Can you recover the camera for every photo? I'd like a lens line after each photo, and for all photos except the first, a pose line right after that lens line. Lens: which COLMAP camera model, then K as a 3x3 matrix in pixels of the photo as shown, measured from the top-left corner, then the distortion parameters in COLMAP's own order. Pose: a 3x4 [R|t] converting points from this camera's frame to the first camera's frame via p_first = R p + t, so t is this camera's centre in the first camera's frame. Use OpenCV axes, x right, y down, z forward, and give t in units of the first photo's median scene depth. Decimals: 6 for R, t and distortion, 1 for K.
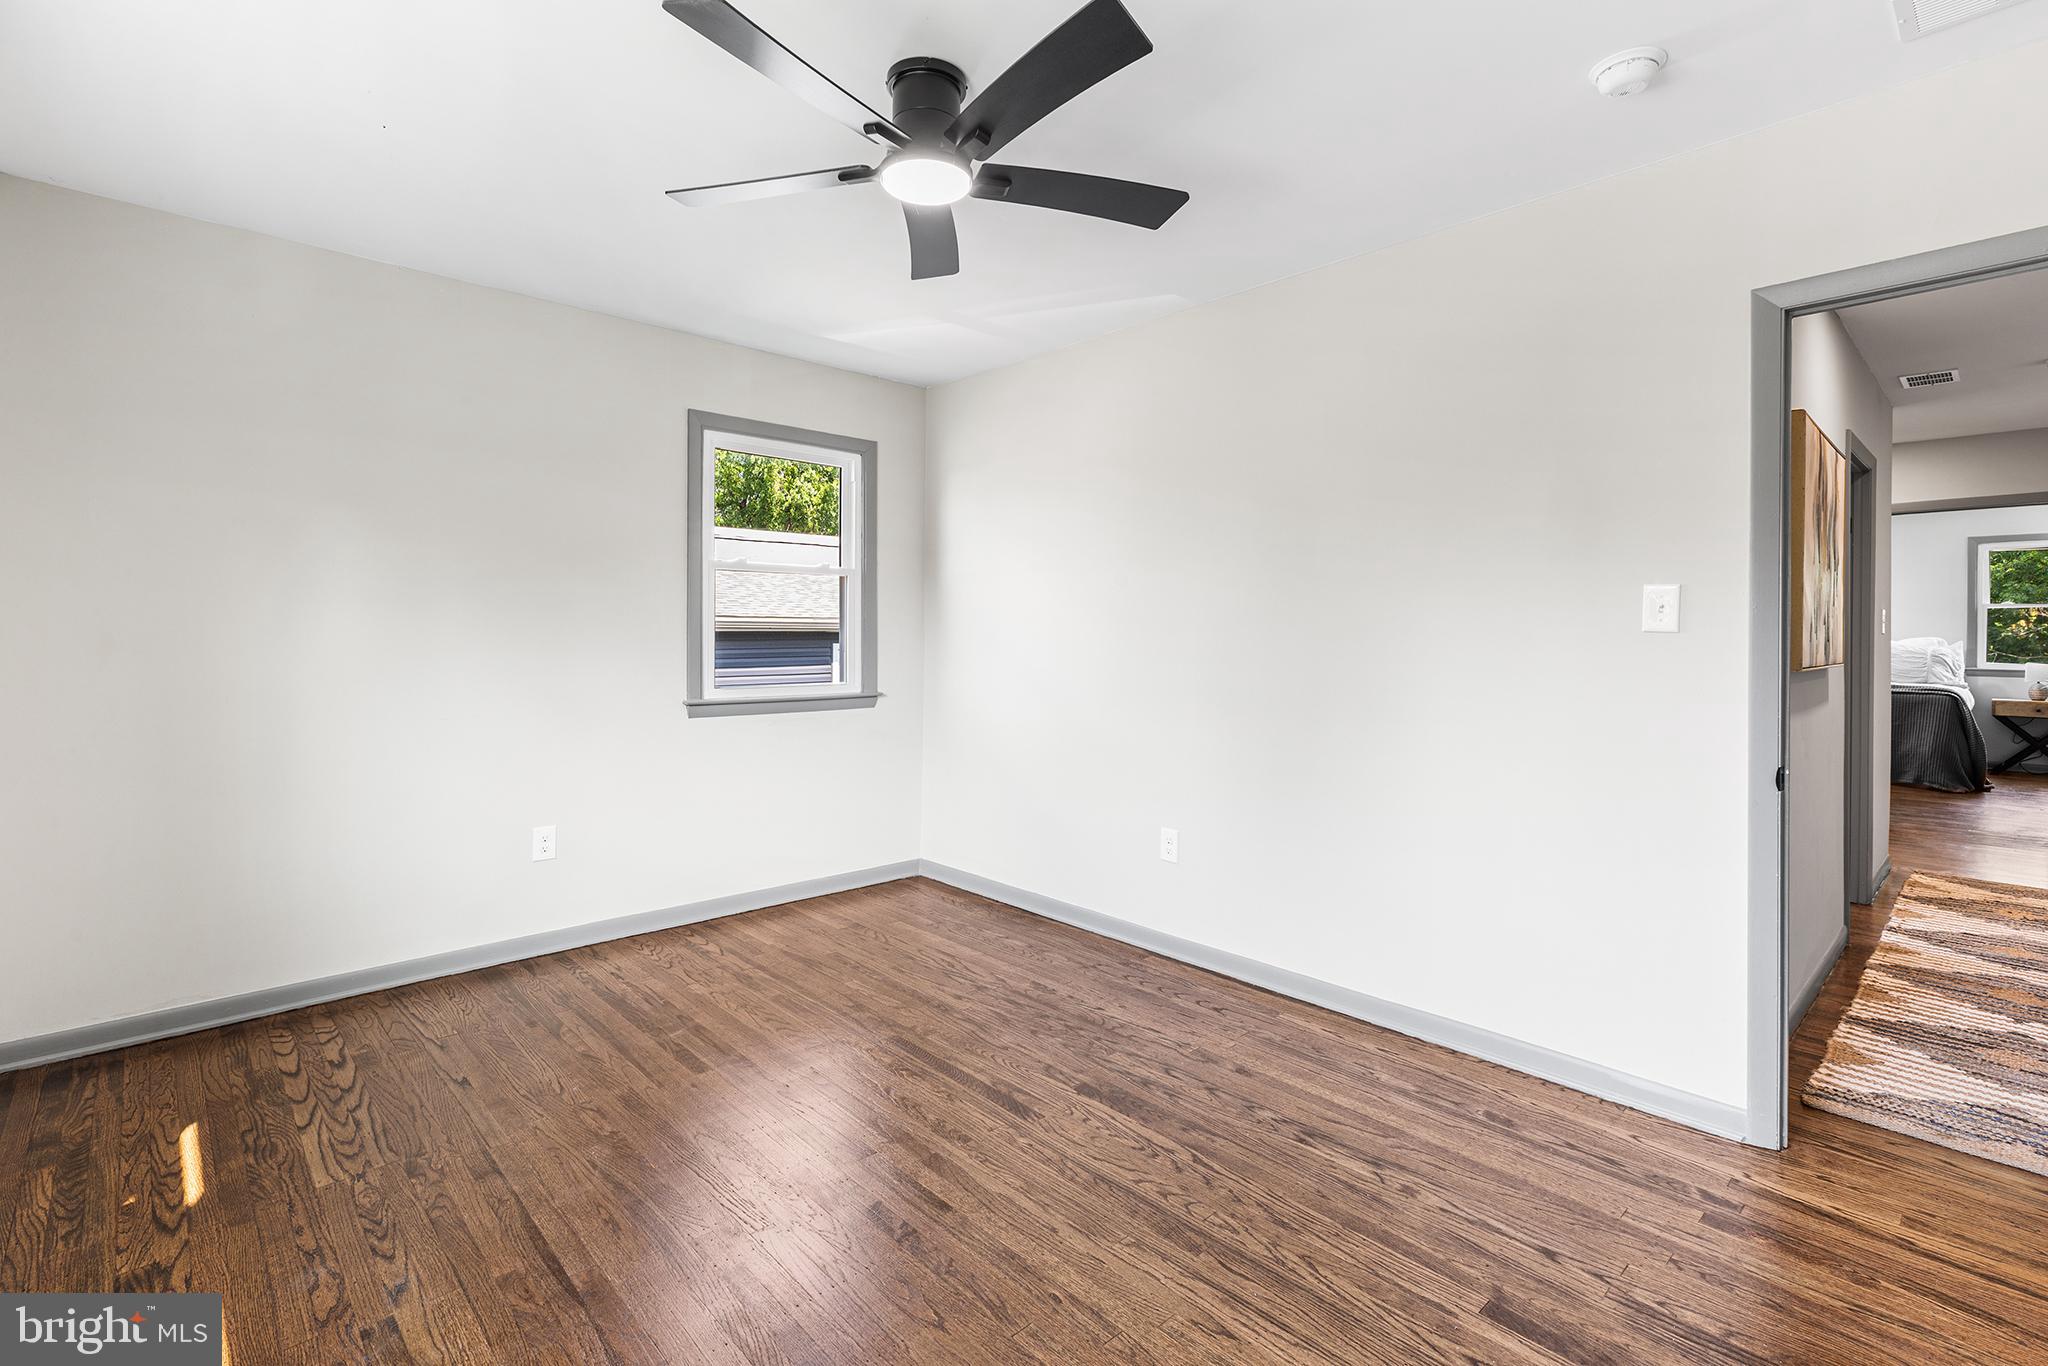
lens RADIAL K [[930.3, 0, 1023.5], [0, 930.3, 641.7], [0, 0, 1]] dist [0.004229, -0.001303]
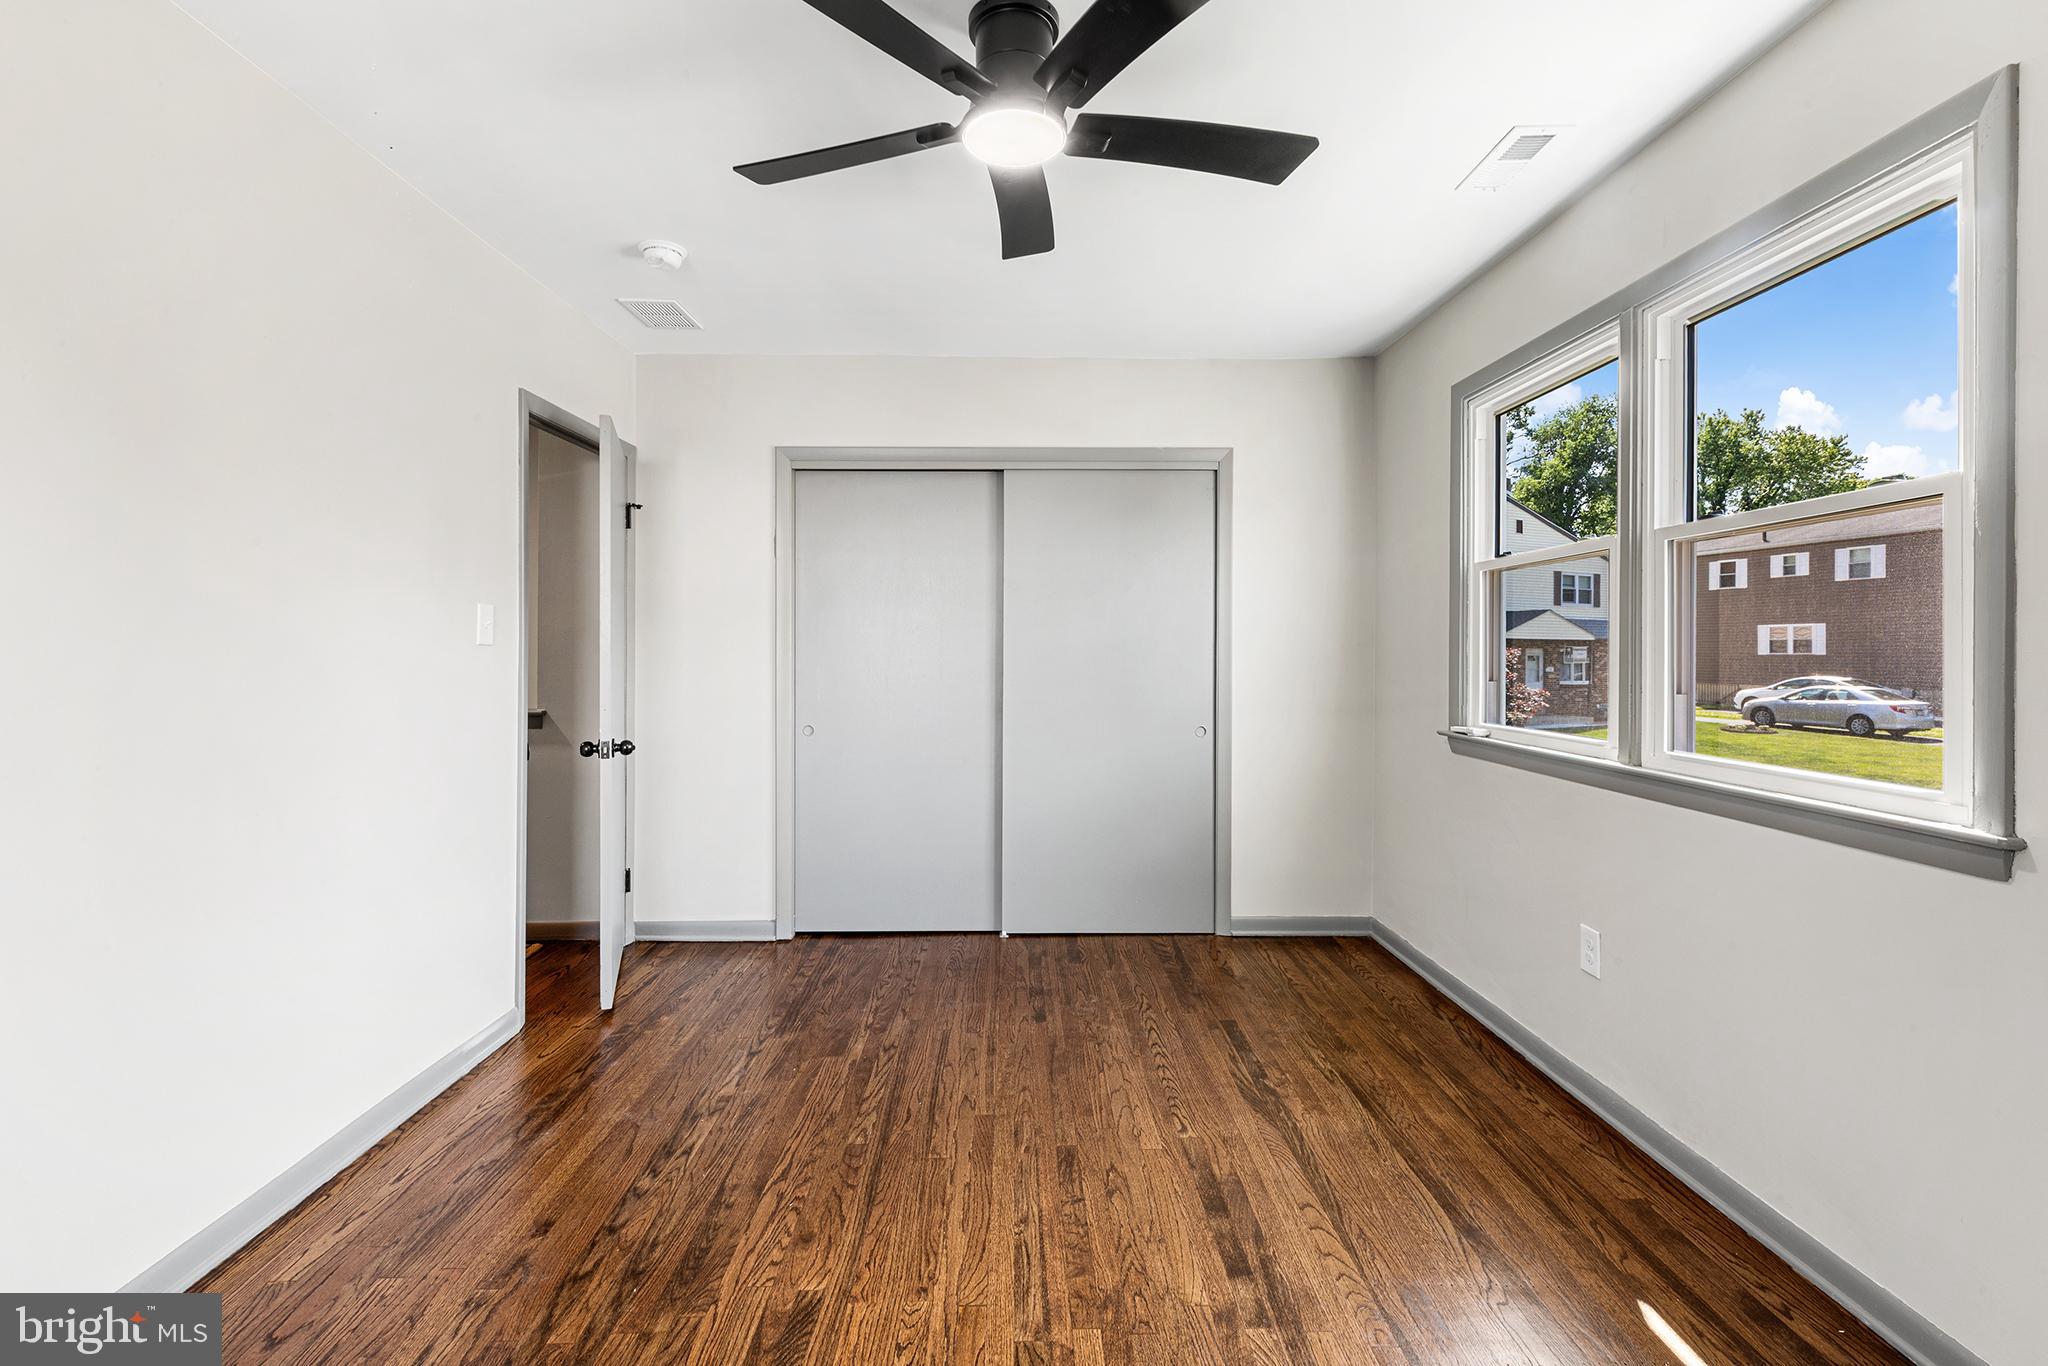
lens RADIAL K [[930.3, 0, 1024.5], [0, 930.3, 642.7], [0, 0, 1]] dist [0.004229, -0.001303]
pose [[-0.739265, -0.004531, 0.673399, -0.552880], [-0.001423, 0.999986, 0.005165, -0.017502], [-0.673413, 0.002860, -0.739261, 1.281262]]
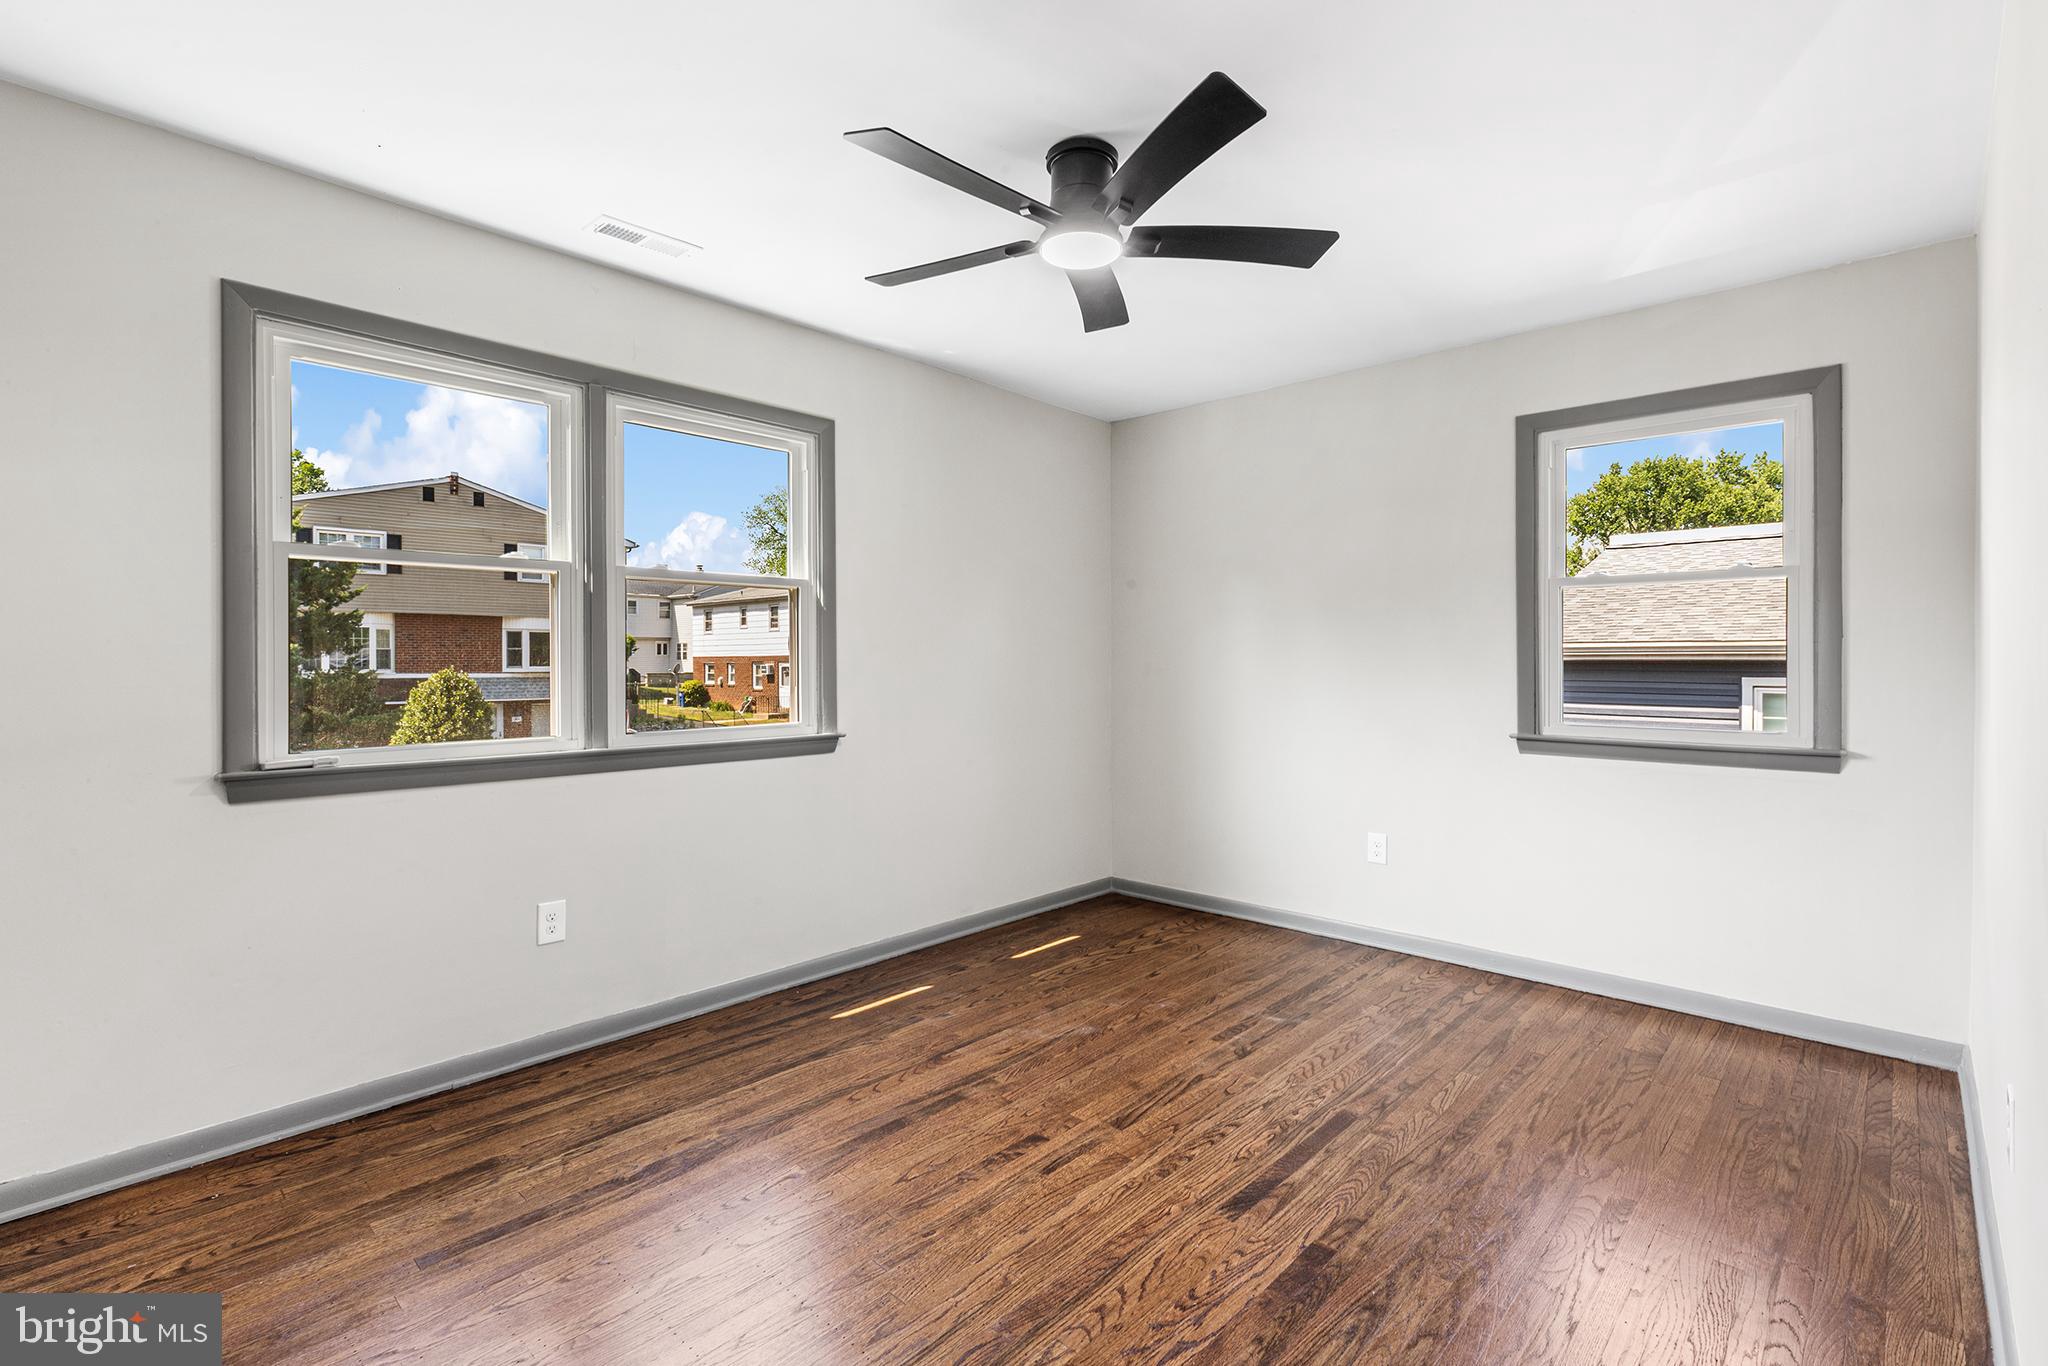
lens RADIAL K [[930.3, 0, 1041.3], [0, 930.3, 672.0], [0, 0, 1]] dist [0.004229, -0.001303]
pose [[0.076634, 0.004008, -0.997051, 0.770089], [-0.008573, 0.999958, 0.003360, 0.002340], [0.997022, 0.008290, 0.076665, 0.673890]]
